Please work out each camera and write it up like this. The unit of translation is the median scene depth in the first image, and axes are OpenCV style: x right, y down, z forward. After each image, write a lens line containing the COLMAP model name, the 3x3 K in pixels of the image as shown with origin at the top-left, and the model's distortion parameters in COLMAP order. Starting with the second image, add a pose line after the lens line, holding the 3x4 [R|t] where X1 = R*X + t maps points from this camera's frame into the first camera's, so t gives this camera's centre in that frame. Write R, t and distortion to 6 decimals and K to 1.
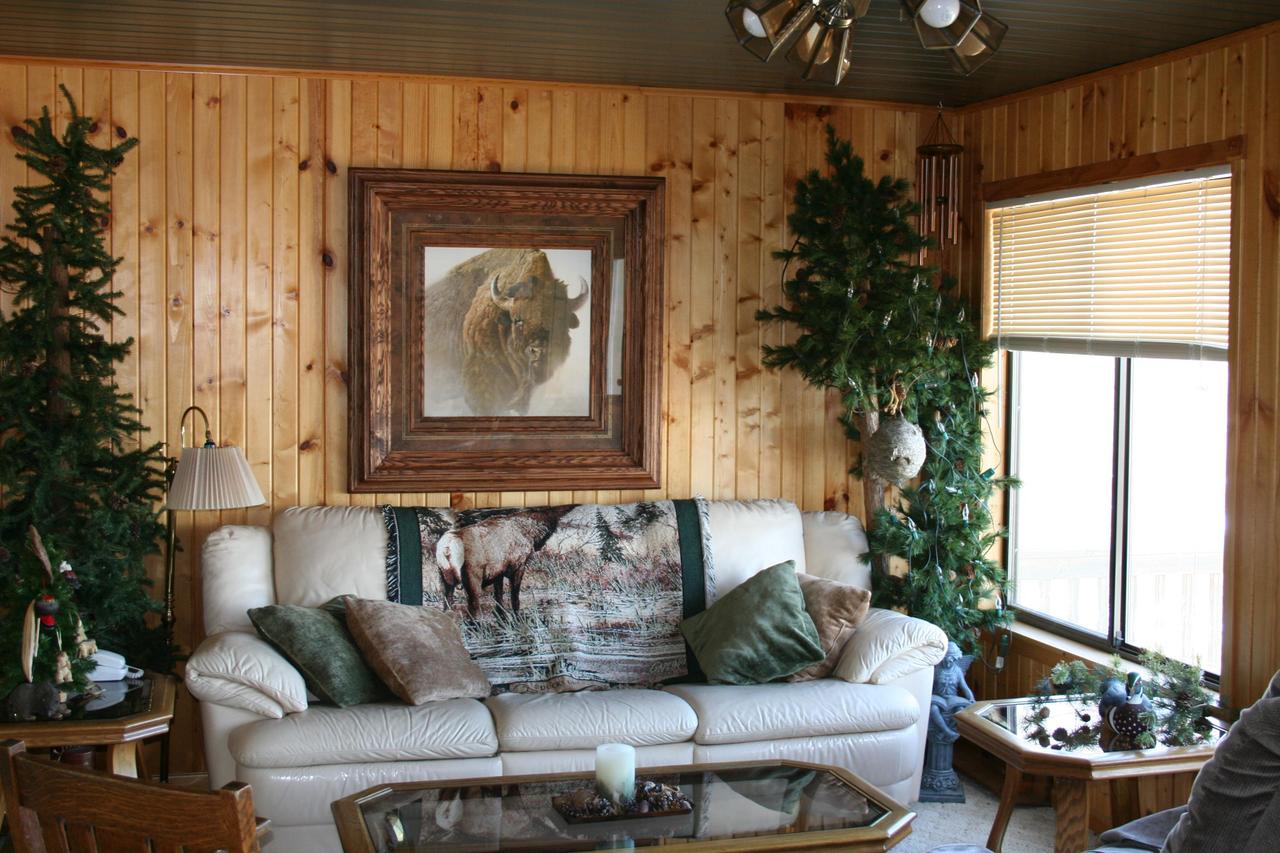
lens RADIAL K [[1694.5, 0, 640.0], [0, 1694.5, 426.5], [0, 0, 1]] dist [-0.041691, -0.005317]
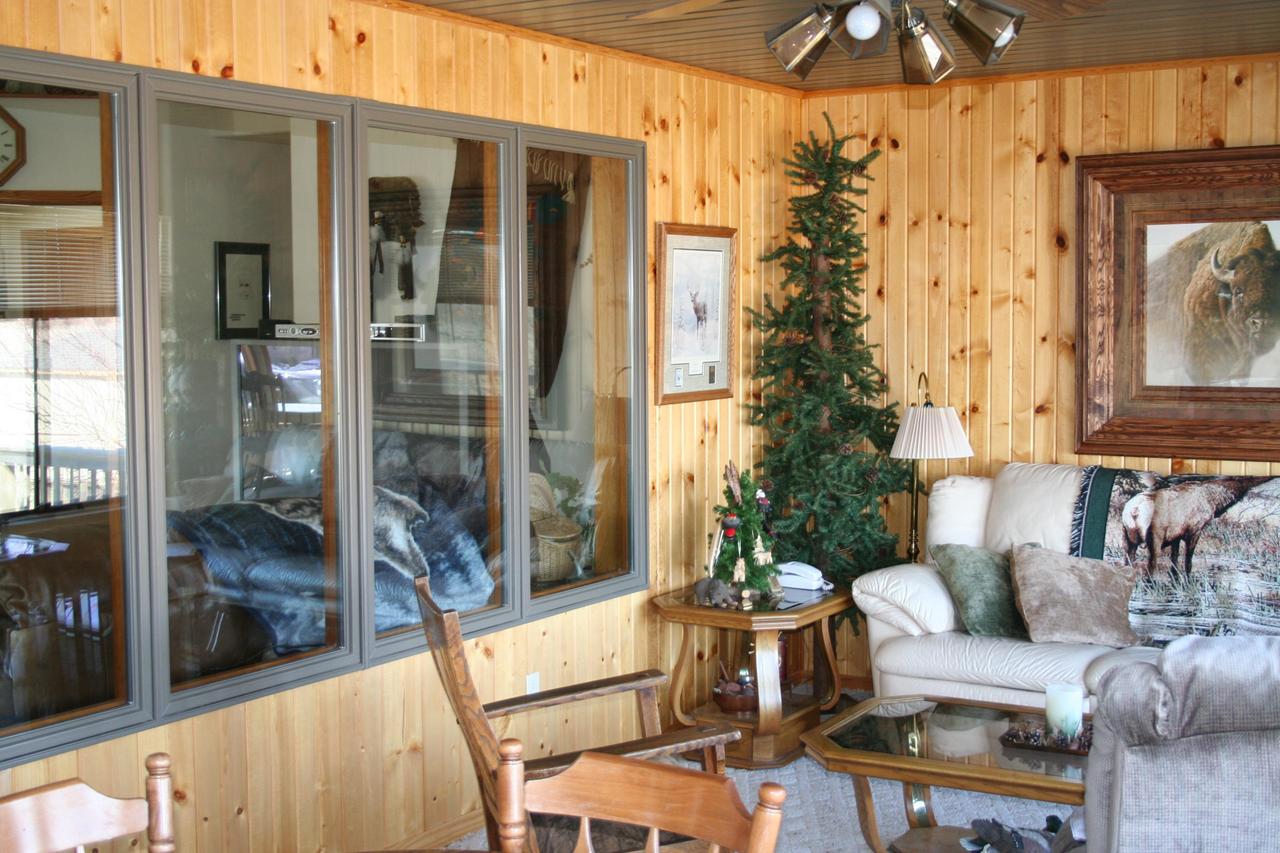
lens RADIAL K [[1694.5, 0, 640.0], [0, 1694.5, 426.5], [0, 0, 1]] dist [-0.041691, -0.005317]
pose [[0.666350, 0.032652, -0.744924, 0.458570], [-0.026982, 0.999442, 0.019673, 0.007740], [0.745151, 0.006990, 0.666860, 0.060516]]
